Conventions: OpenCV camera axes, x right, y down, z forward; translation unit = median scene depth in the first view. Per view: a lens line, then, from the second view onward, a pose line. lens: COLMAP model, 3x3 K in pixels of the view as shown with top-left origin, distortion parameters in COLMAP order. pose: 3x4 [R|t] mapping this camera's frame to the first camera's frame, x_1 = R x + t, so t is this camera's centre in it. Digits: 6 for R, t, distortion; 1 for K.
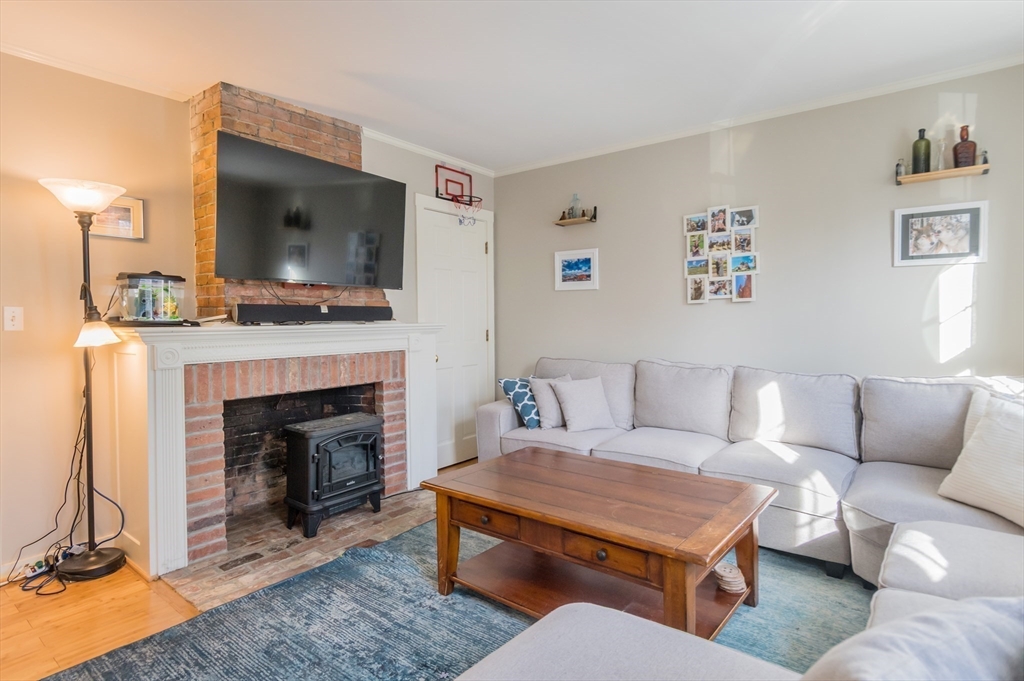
lens RADIAL K [[547.6, 0, 511.0], [0, 547.6, 331.6], [0, 0, 1]] dist [0.001273, -0.000596]
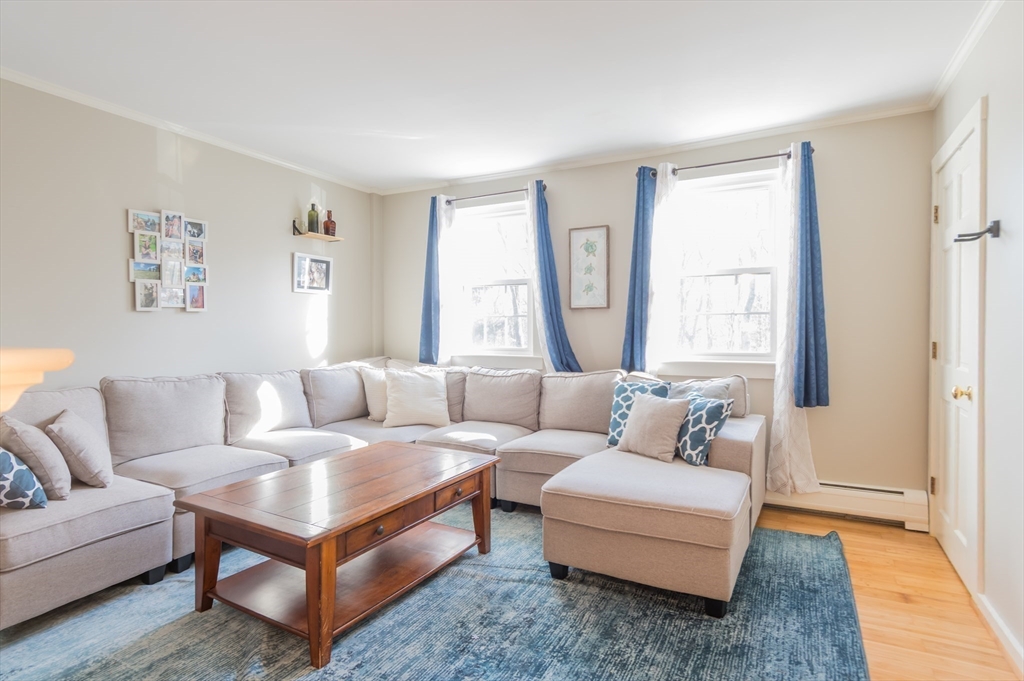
lens RADIAL K [[547.6, 0, 511.0], [0, 547.6, 331.6], [0, 0, 1]] dist [0.001273, -0.000596]
pose [[-0.185780, -0.001287, 0.982591, -0.692780], [0.024511, 0.999682, 0.005944, -0.009017], [-0.982286, 0.025189, -0.185689, 0.617024]]
